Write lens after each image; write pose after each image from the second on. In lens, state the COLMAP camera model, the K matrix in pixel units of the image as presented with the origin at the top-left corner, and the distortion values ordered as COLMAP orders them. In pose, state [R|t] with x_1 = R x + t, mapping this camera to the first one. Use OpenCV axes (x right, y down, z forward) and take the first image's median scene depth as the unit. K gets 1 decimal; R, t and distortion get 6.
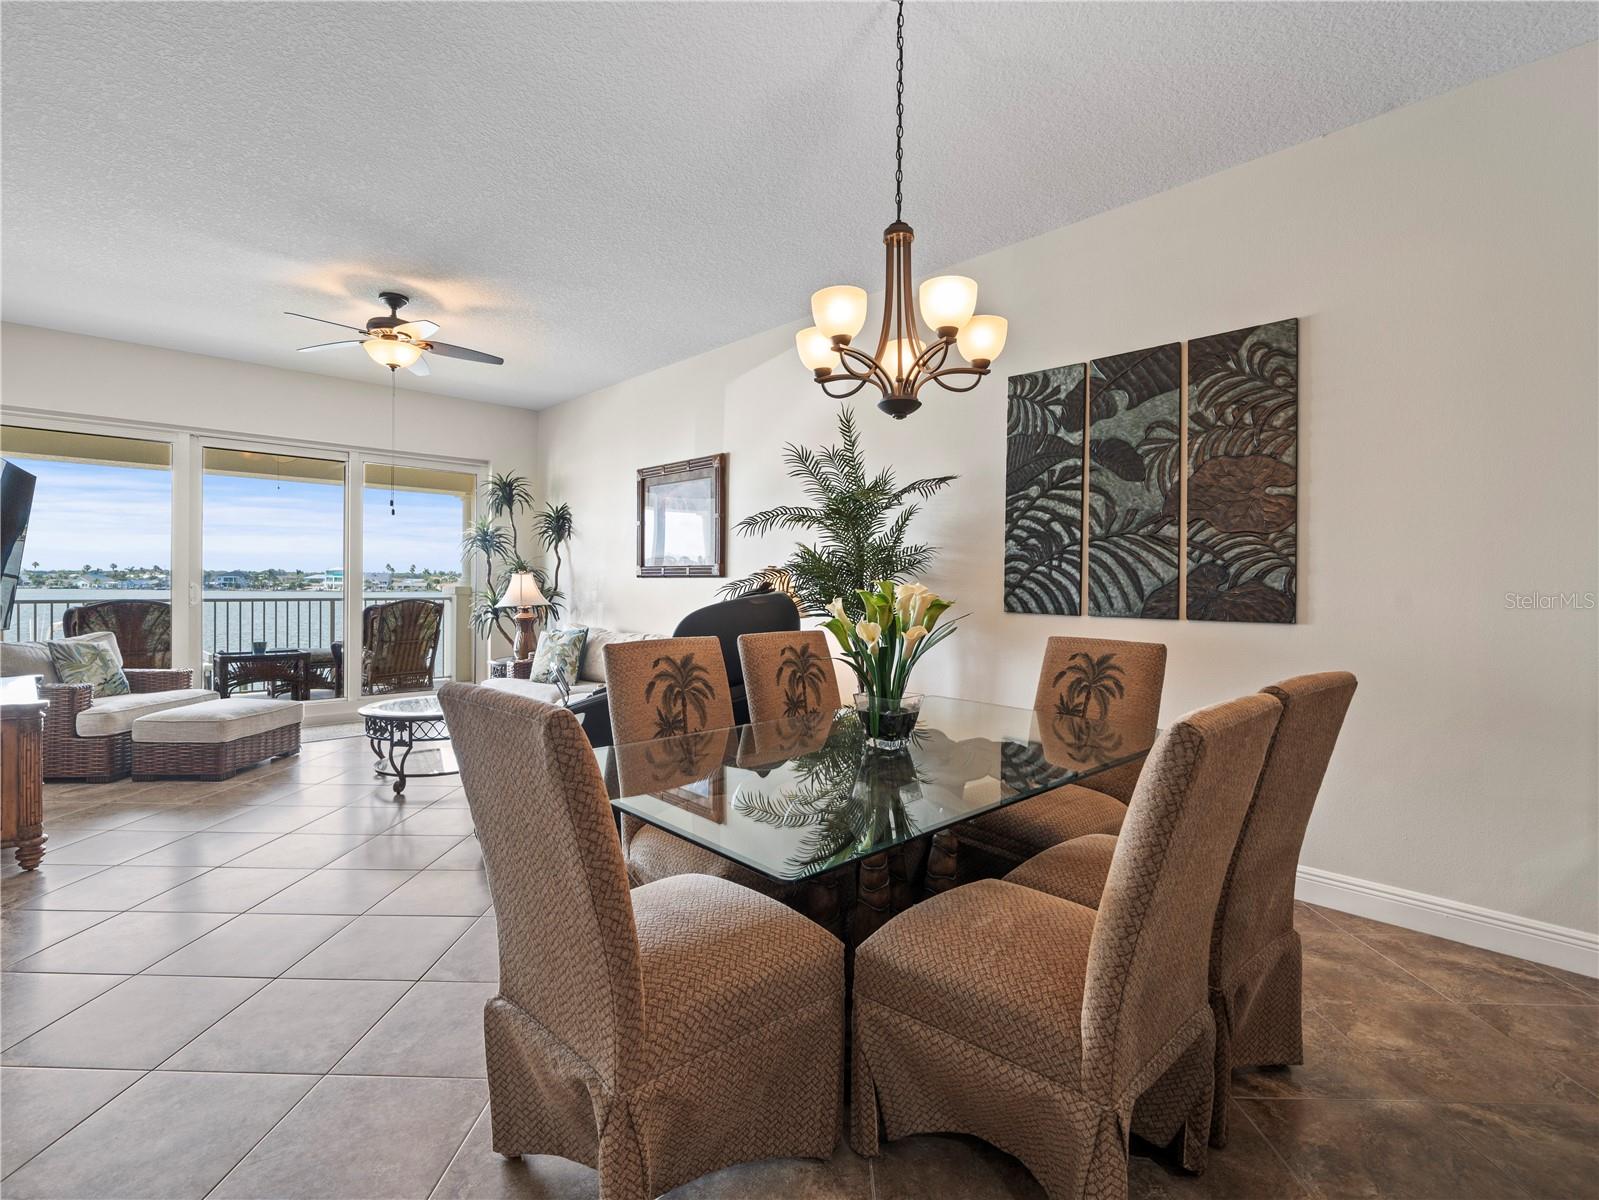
lens RADIAL K [[761.7, 0, 789.3], [0, 761.7, 589.8], [0, 0, 1]] dist [-0.003458, -0.000090]
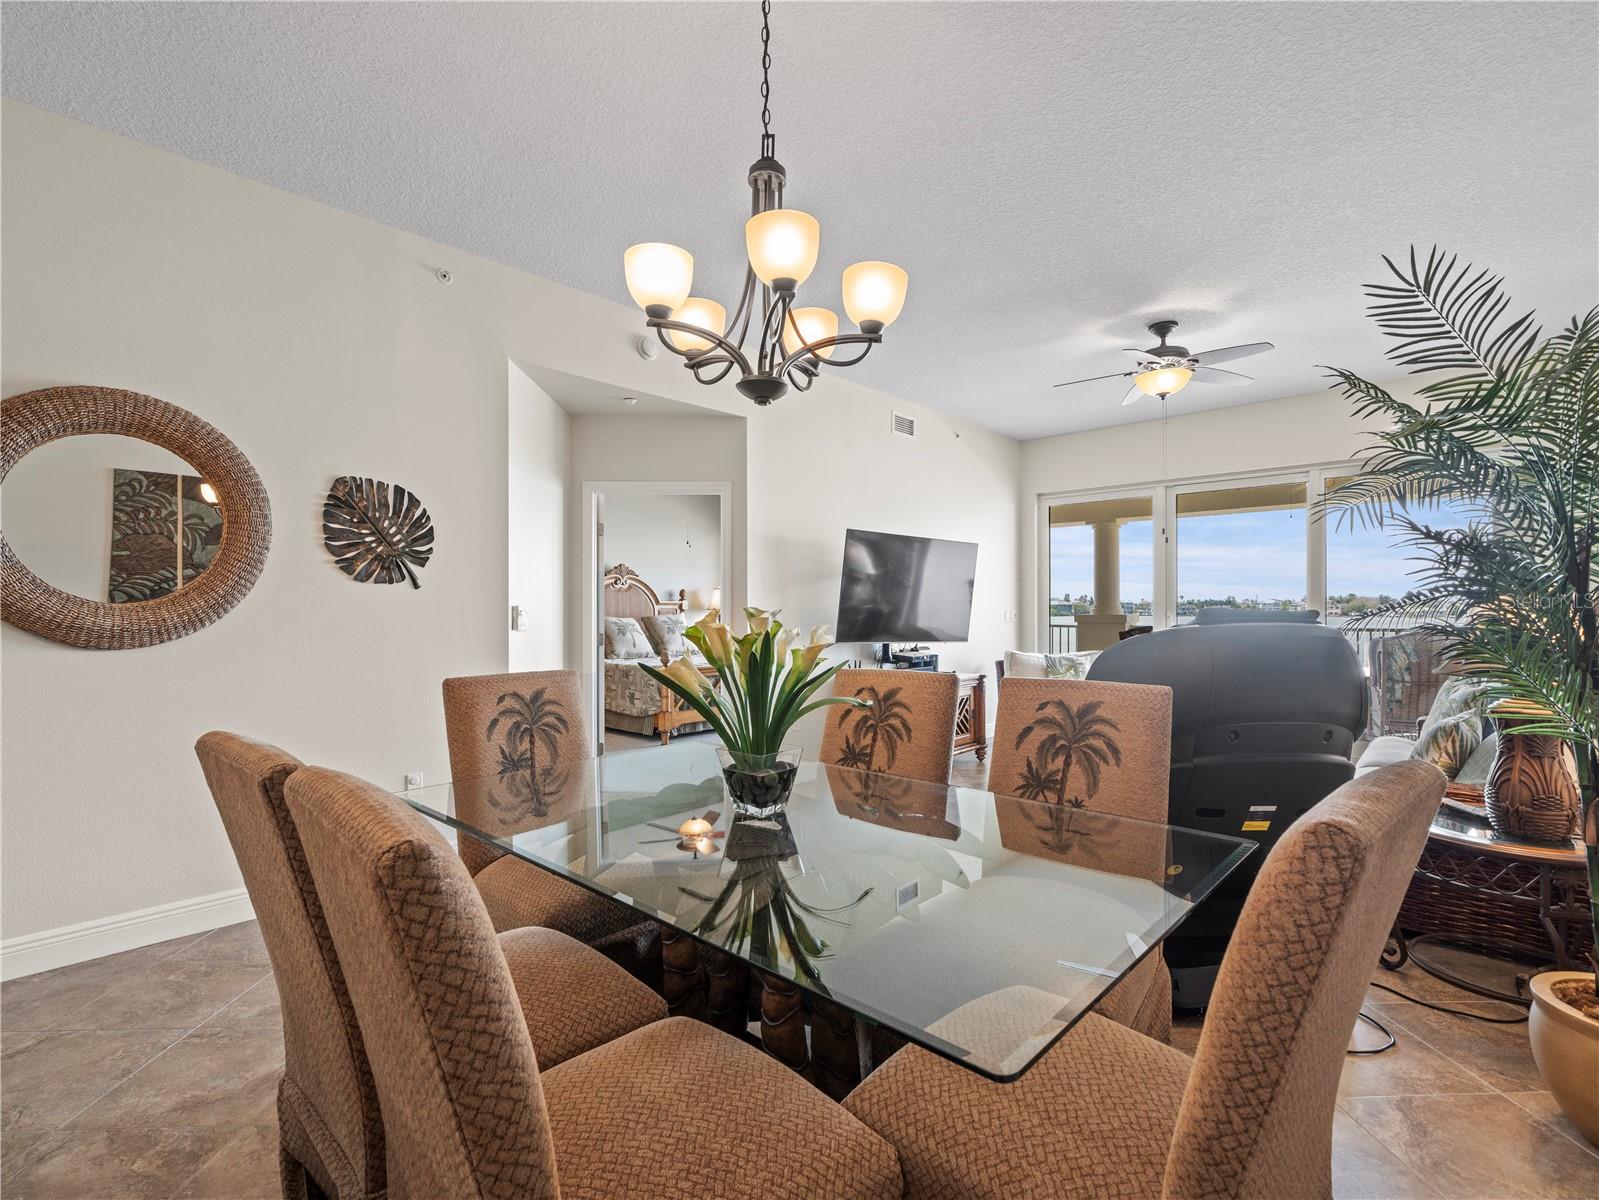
lens RADIAL K [[760.9, 0, 798.7], [0, 760.9, 605.5], [0, 0, 1]] dist [-0.000436, -0.000034]
pose [[0.053946, -0.013965, -0.998446, 0.421641], [-0.004143, 0.999890, -0.014209, -0.001275], [0.998535, 0.004903, 0.053882, 0.444947]]
